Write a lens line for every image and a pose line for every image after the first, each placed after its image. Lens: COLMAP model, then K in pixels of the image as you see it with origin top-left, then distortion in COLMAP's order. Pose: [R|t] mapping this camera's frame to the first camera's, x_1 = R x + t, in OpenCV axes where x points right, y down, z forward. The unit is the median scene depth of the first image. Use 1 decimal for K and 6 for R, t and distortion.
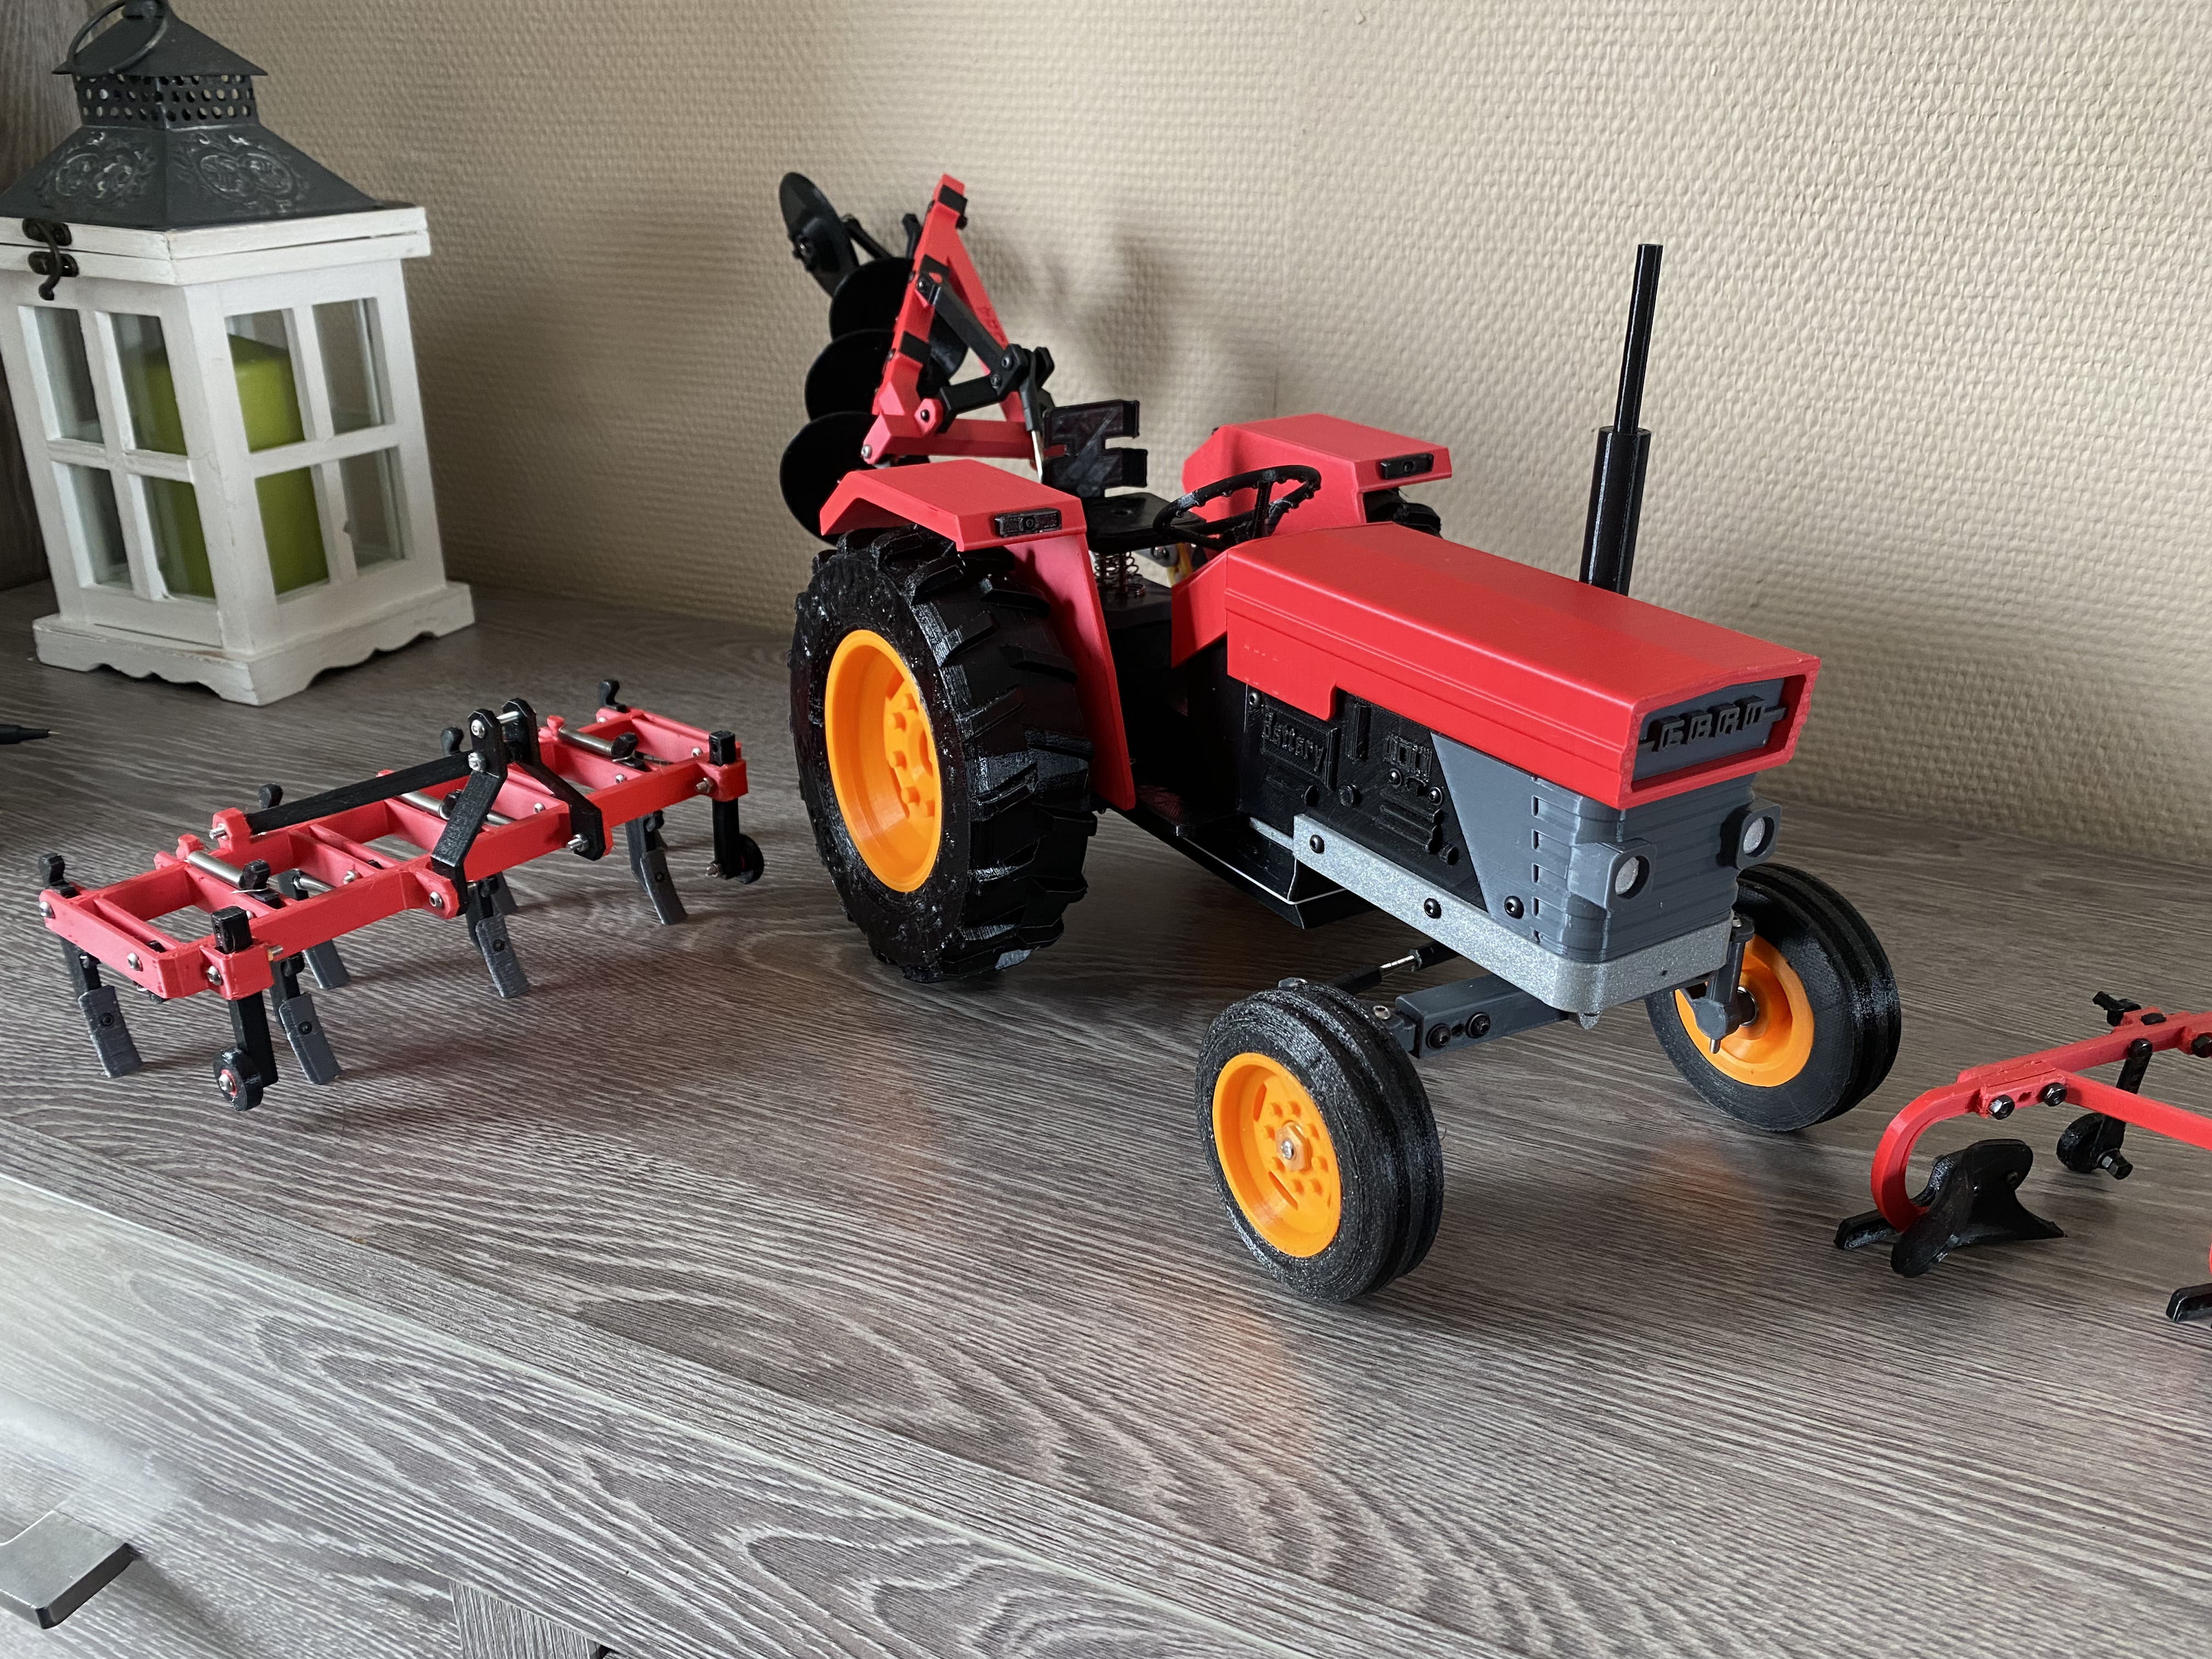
lens RADIAL K [[1712.3, 0, 1117.7], [0, 1712.3, 826.3], [0, 0, 1]] dist [-0.000264, 0.004570]
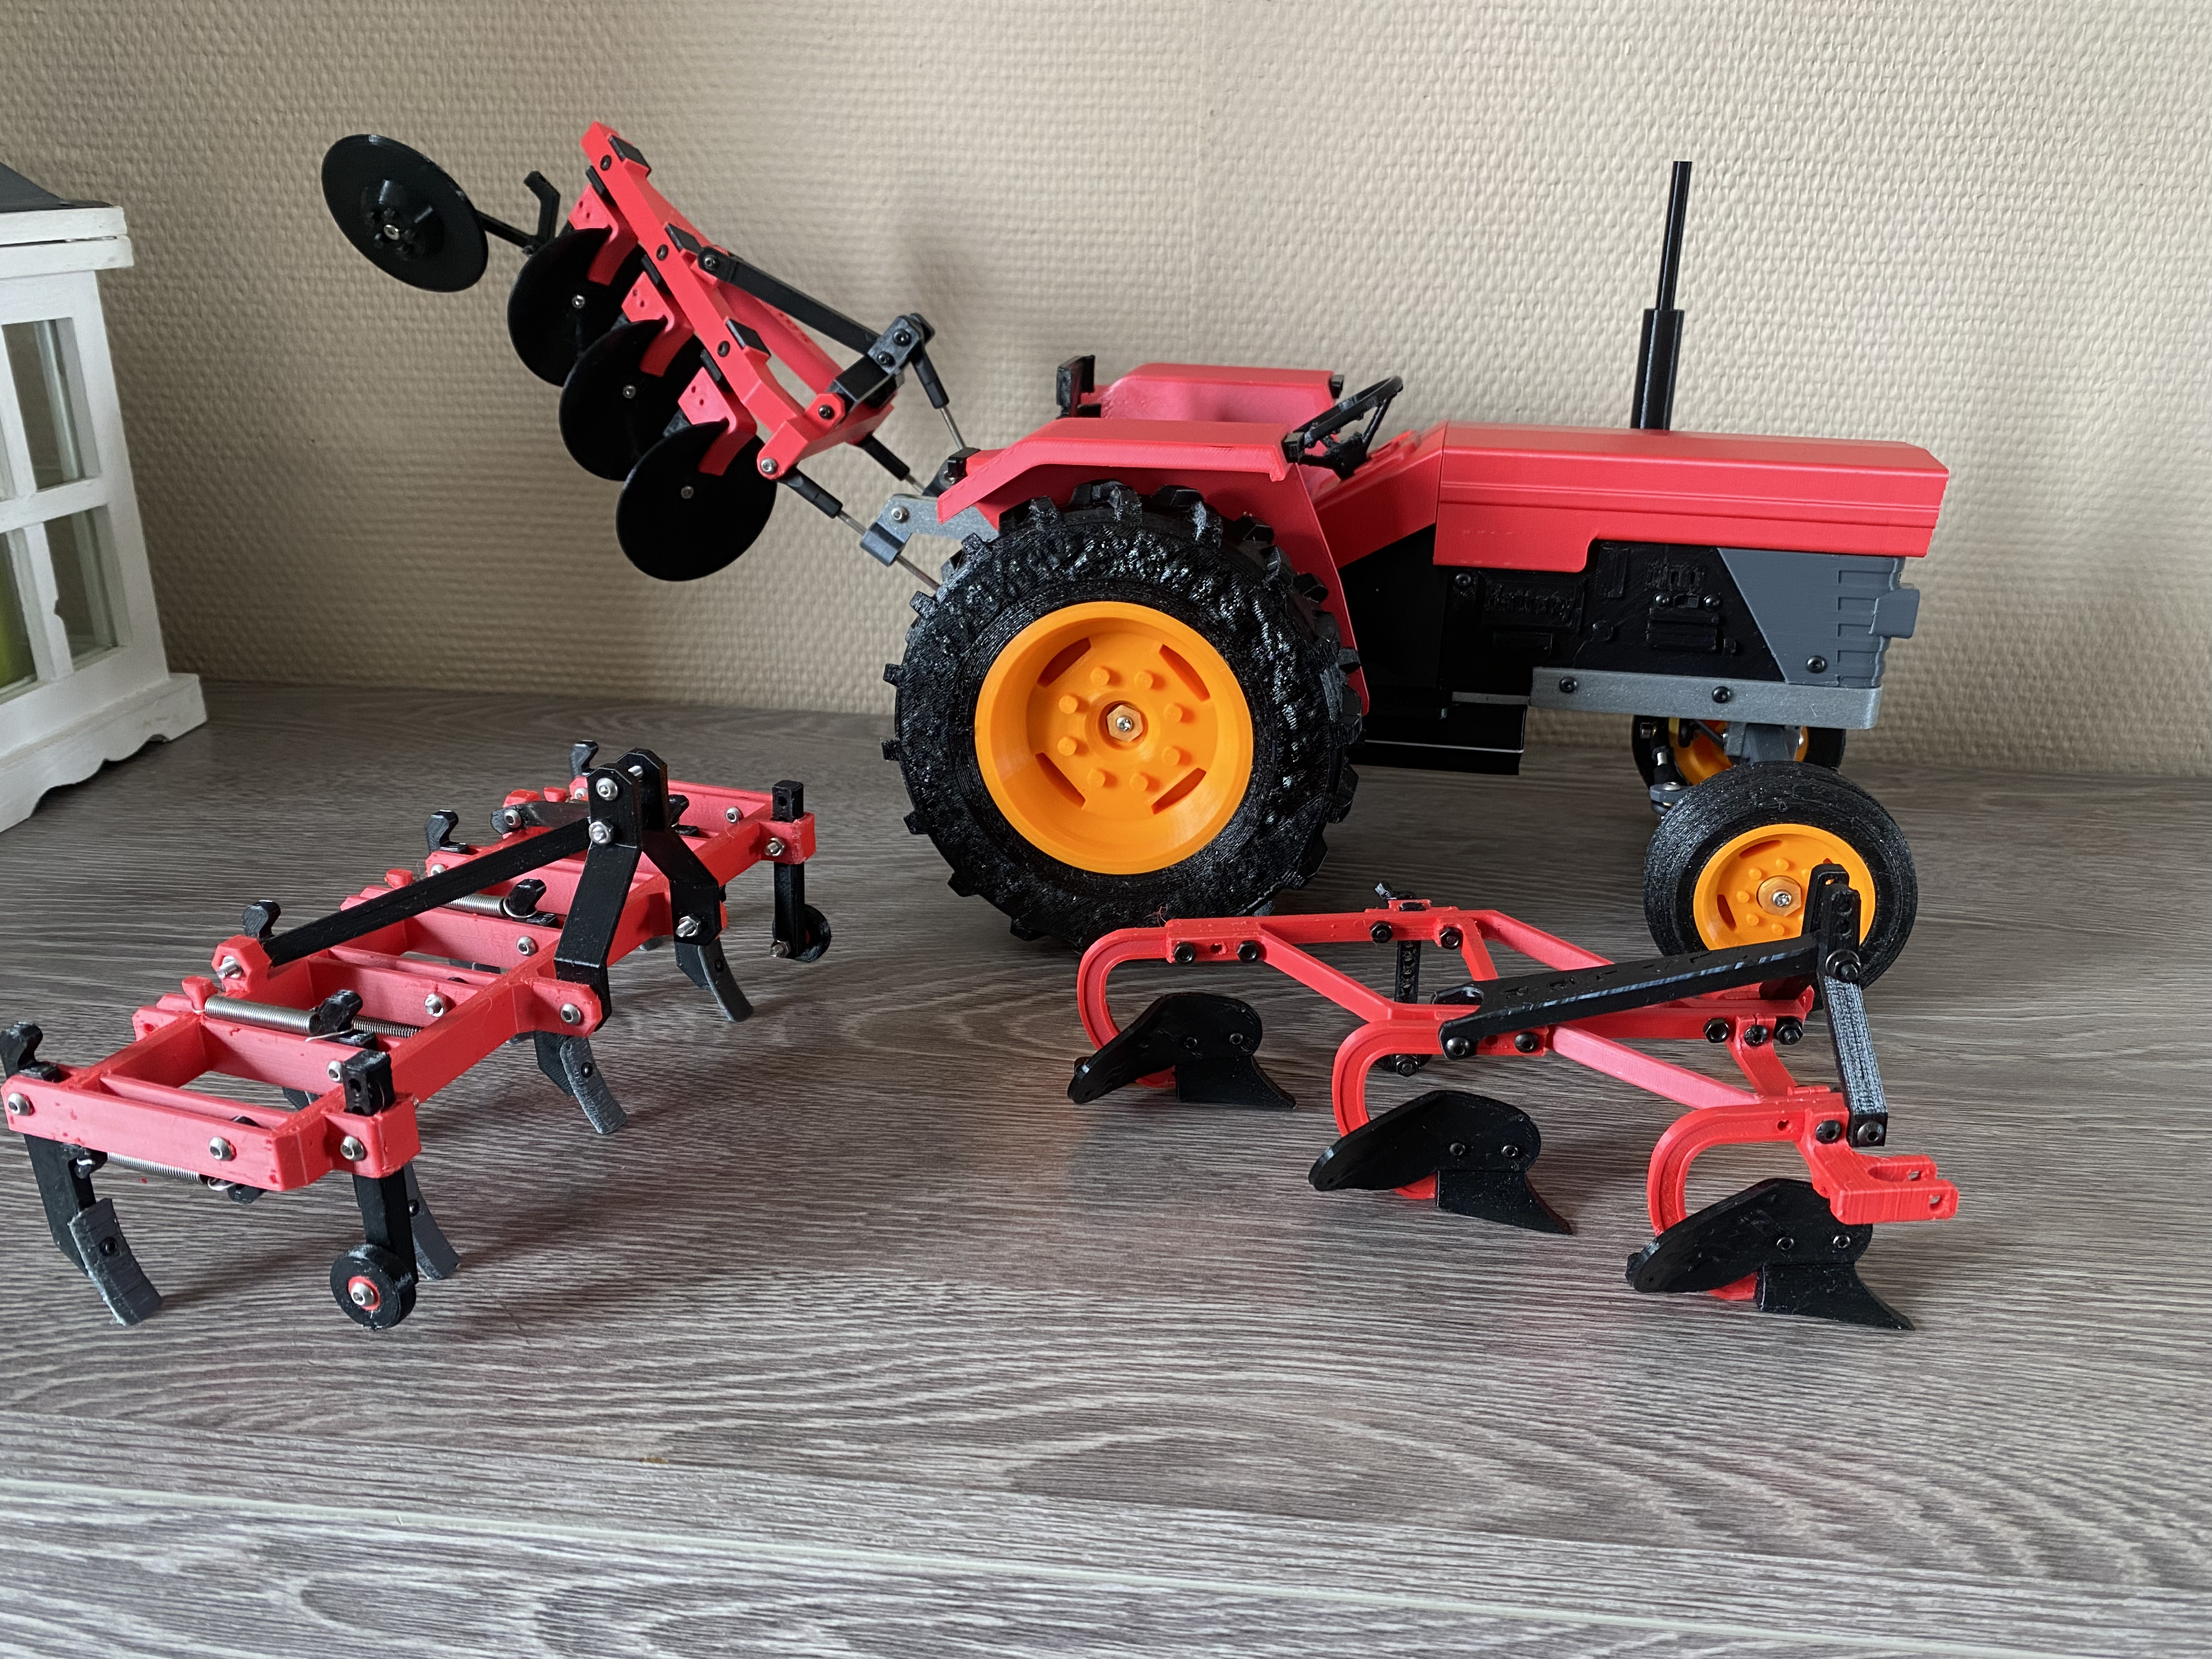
lens RADIAL K [[1712.3, 0, 1105.1], [0, 1712.3, 832.2], [0, 0, 1]] dist [-0.000264, 0.004570]
pose [[0.947328, -0.112054, 0.300024, -0.324507], [0.124623, 0.991937, -0.023026, 0.007804], [-0.295024, 0.059203, 0.953654, 0.151898]]
